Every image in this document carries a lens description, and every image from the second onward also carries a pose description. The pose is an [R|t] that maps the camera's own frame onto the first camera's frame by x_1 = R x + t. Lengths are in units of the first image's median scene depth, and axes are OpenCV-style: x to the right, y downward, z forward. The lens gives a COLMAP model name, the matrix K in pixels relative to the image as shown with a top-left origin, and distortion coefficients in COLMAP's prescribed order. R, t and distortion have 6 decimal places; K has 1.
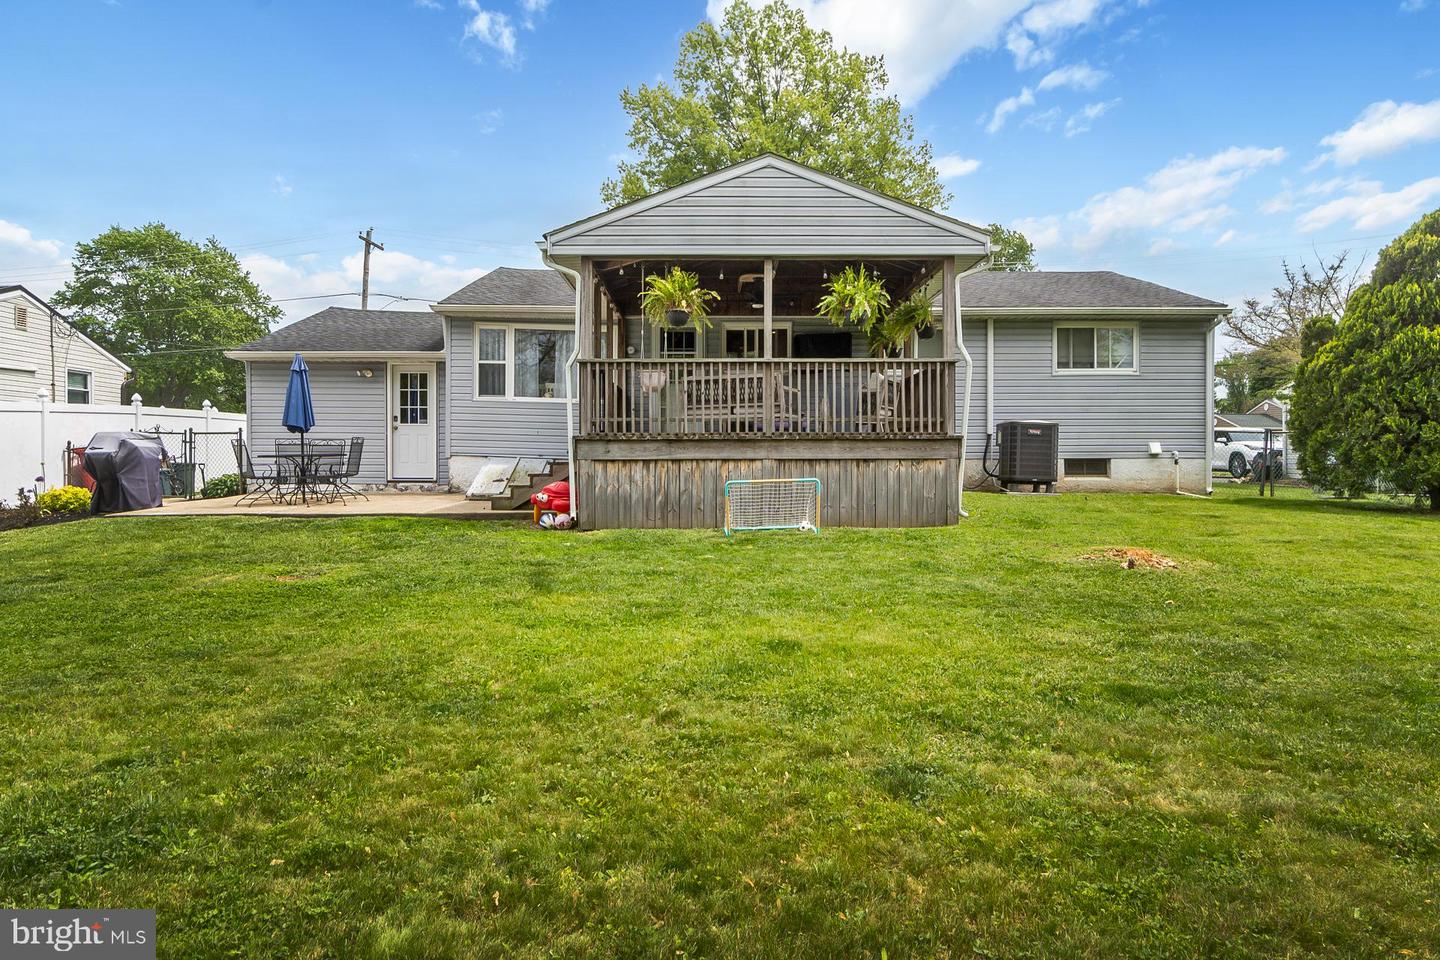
lens RADIAL K [[923.2, 0, 719.5], [0, 923.2, 479.4], [0, 0, 1]] dist [-0.022782, 0.001513]
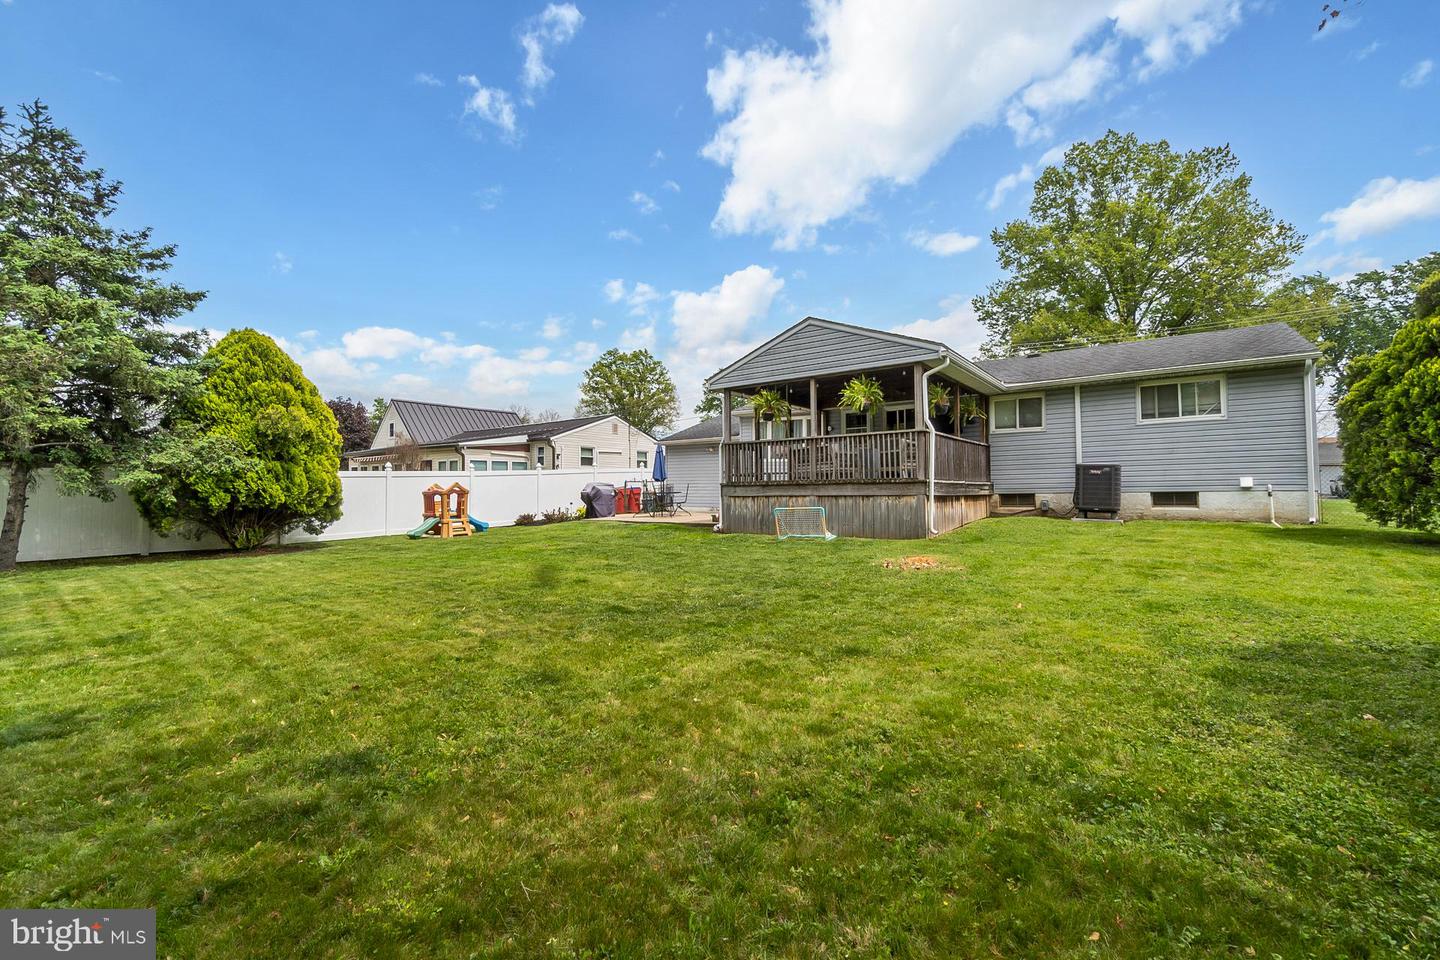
lens RADIAL K [[618.0, 0, 721.5], [0, 618.0, 476.5], [0, 0, 1]] dist [-0.008567, 0.000184]
pose [[0.792696, -0.020753, -0.609264, 0.428763], [-0.005388, 0.999143, -0.041043, -0.006587], [0.609594, 0.035817, 0.791904, 0.000132]]
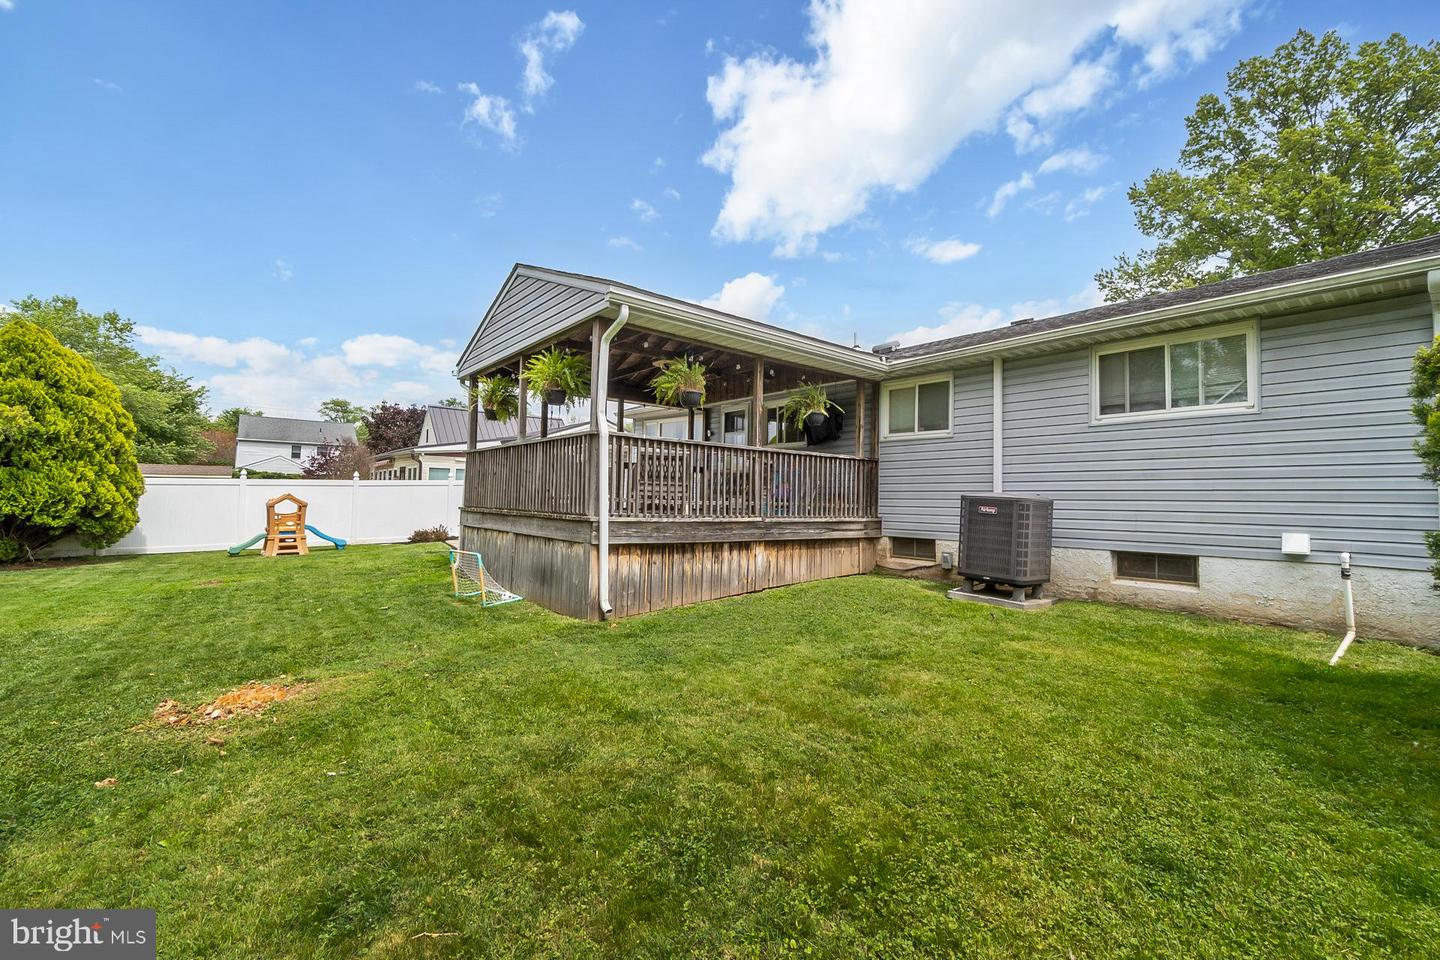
lens RADIAL K [[618.0, 0, 718.3], [0, 618.0, 476.1], [0, 0, 1]] dist [-0.008567, 0.000184]
pose [[0.610090, -0.017106, -0.792147, 0.561522], [-0.038533, 0.997943, -0.051227, -0.042837], [0.791395, 0.061777, 0.608176, 0.516878]]
